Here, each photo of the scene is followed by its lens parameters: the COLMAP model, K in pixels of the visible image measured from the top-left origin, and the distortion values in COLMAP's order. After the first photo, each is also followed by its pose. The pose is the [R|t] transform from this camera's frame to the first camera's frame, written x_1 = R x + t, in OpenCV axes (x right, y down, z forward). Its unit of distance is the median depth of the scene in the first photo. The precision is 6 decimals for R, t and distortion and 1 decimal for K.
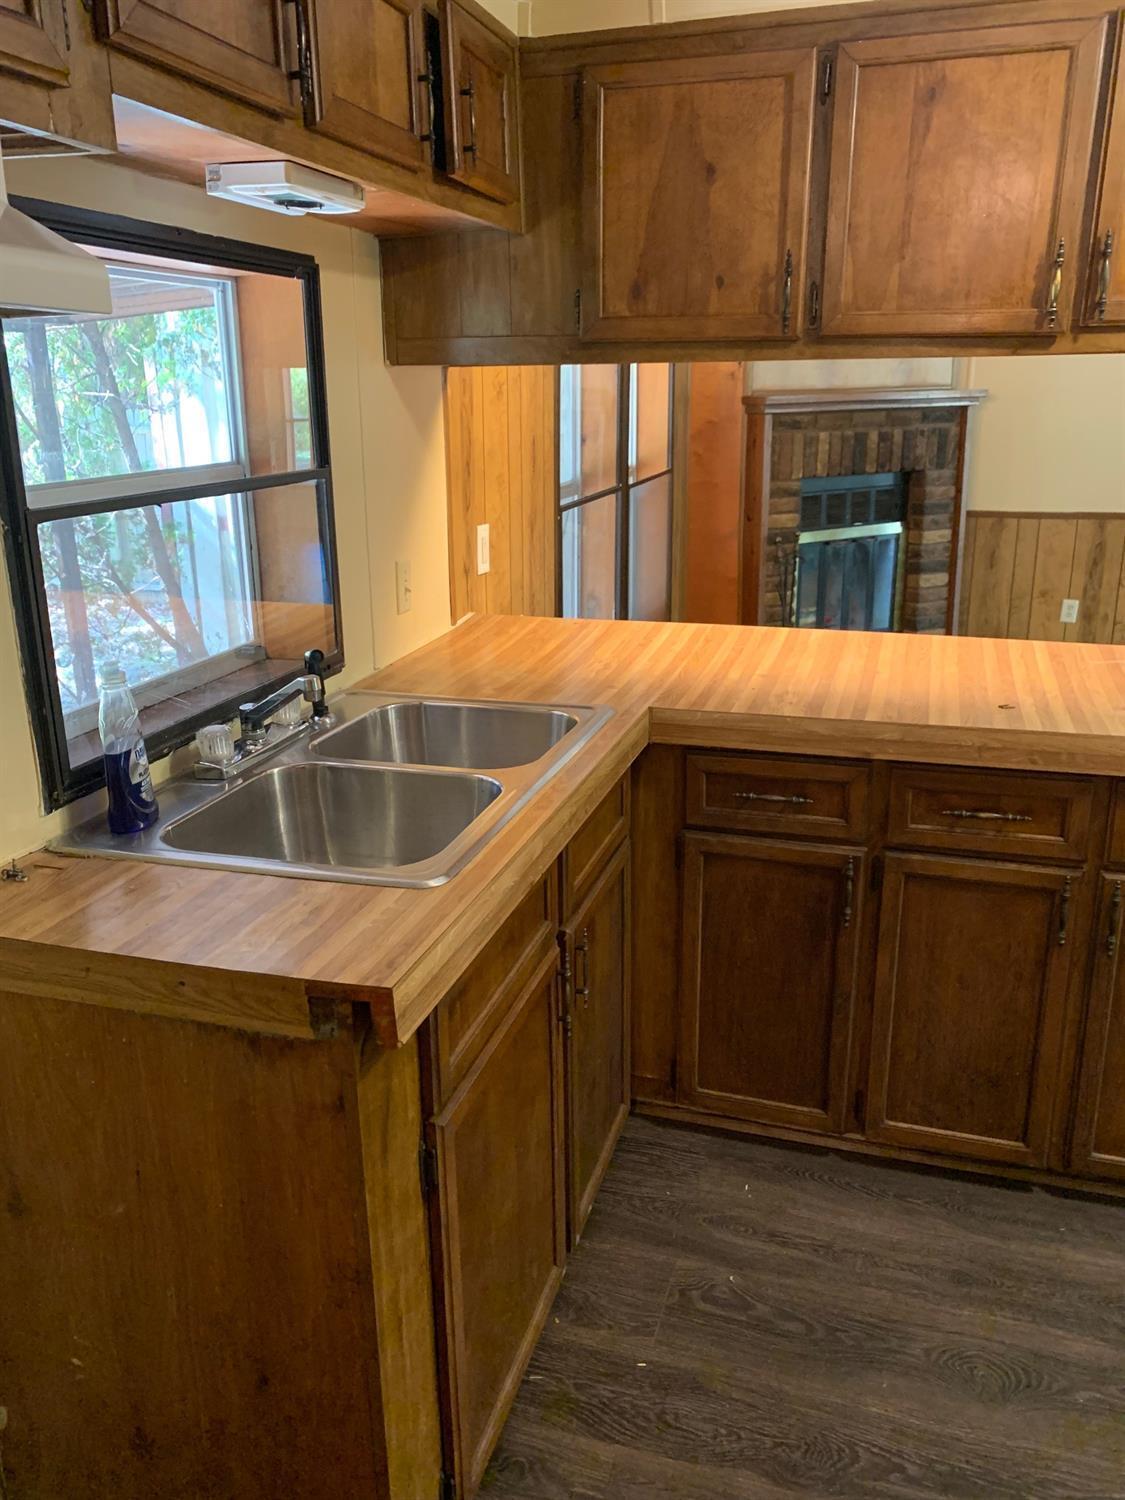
lens RADIAL K [[1145.0, 0, 558.9], [0, 1145.0, 747.7], [0, 0, 1]] dist [0.016447, -0.023769]
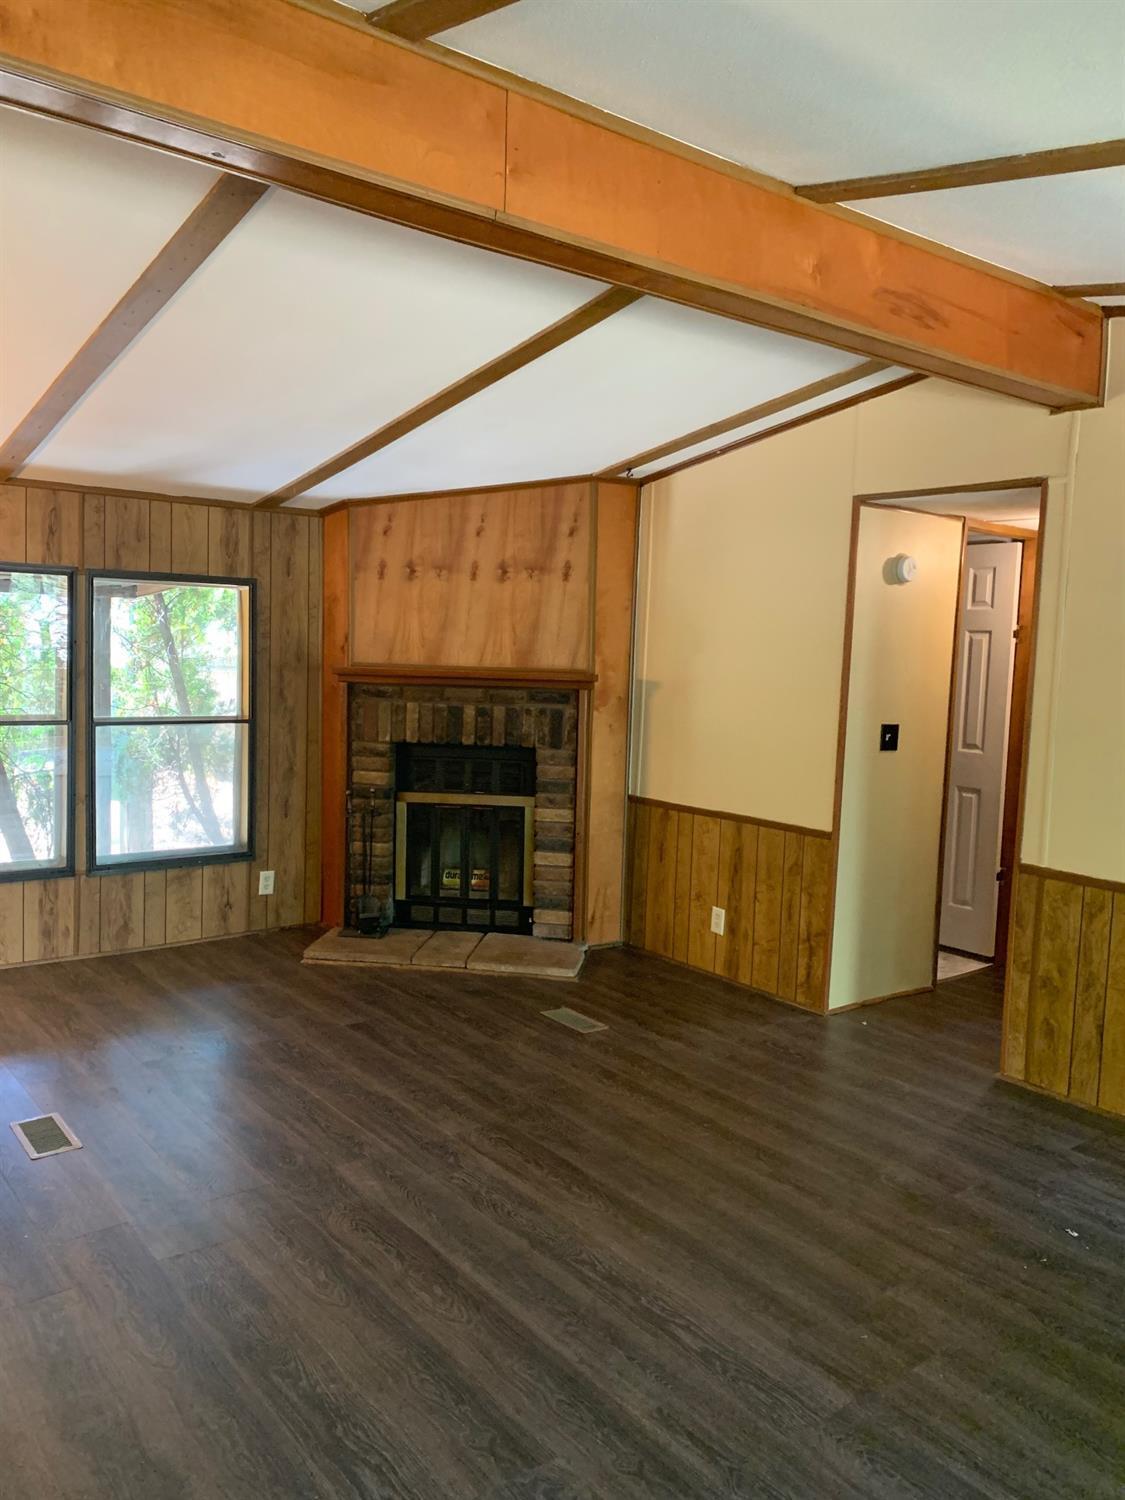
lens RADIAL K [[1145.0, 0, 564.9], [0, 1145.0, 744.8], [0, 0, 1]] dist [0.016447, -0.023769]
pose [[0.815070, 0.094044, -0.571679, 0.904101], [-0.214949, 0.965400, -0.147649, -0.100353], [0.538013, 0.243226, 0.807083, 0.198829]]
